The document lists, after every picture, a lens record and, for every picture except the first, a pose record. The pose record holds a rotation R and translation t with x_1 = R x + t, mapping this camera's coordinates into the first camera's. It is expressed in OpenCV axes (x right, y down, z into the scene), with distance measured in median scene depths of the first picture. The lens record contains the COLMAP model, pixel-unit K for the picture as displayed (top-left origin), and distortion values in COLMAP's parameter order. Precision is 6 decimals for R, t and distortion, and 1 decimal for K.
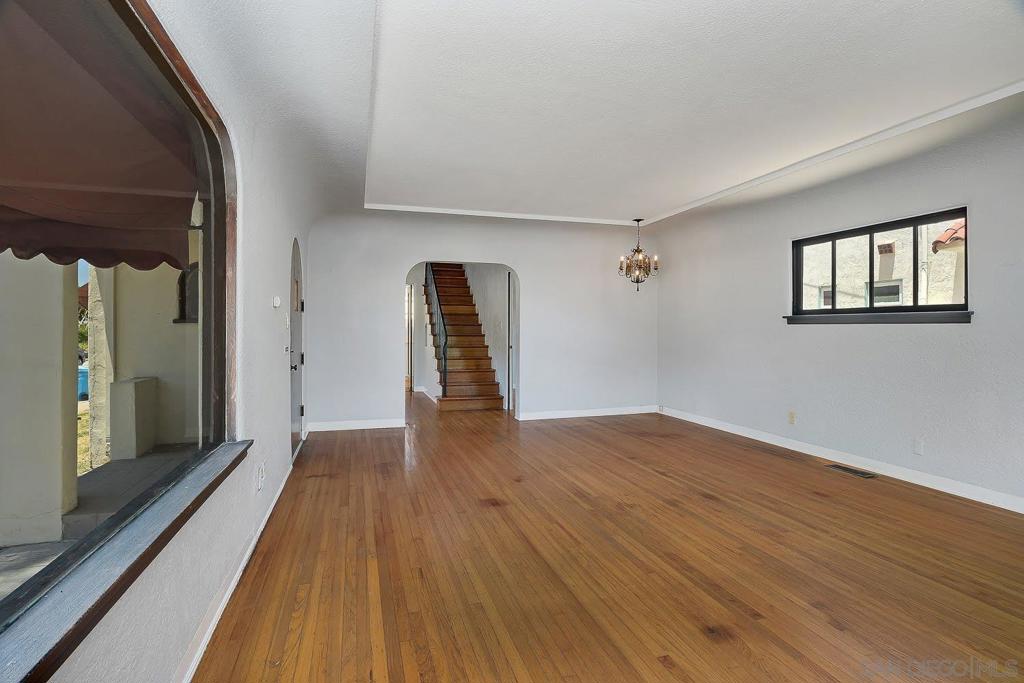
lens RADIAL K [[509.1, 0, 513.4], [0, 509.1, 335.3], [0, 0, 1]] dist [-0.013719, -0.000460]
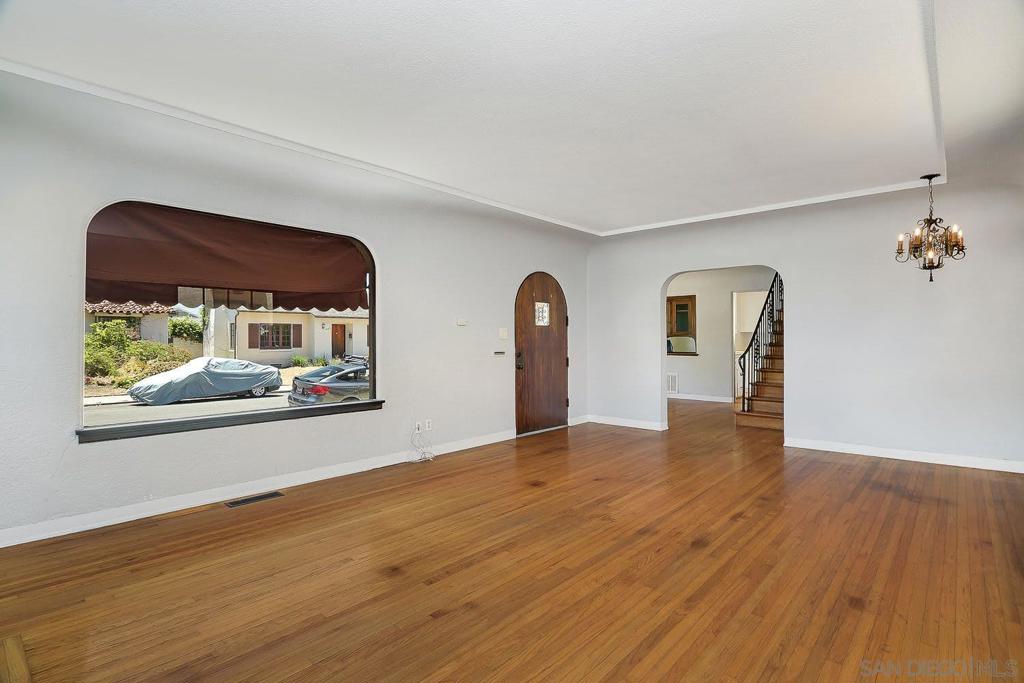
lens RADIAL K [[509.1, 0, 514.3], [0, 509.1, 339.5], [0, 0, 1]] dist [-0.013719, -0.000460]
pose [[0.521244, -0.001850, -0.853406, 0.958443], [-0.007610, 0.999948, -0.006816, -0.001489], [0.853374, 0.010047, 0.521203, 0.329780]]
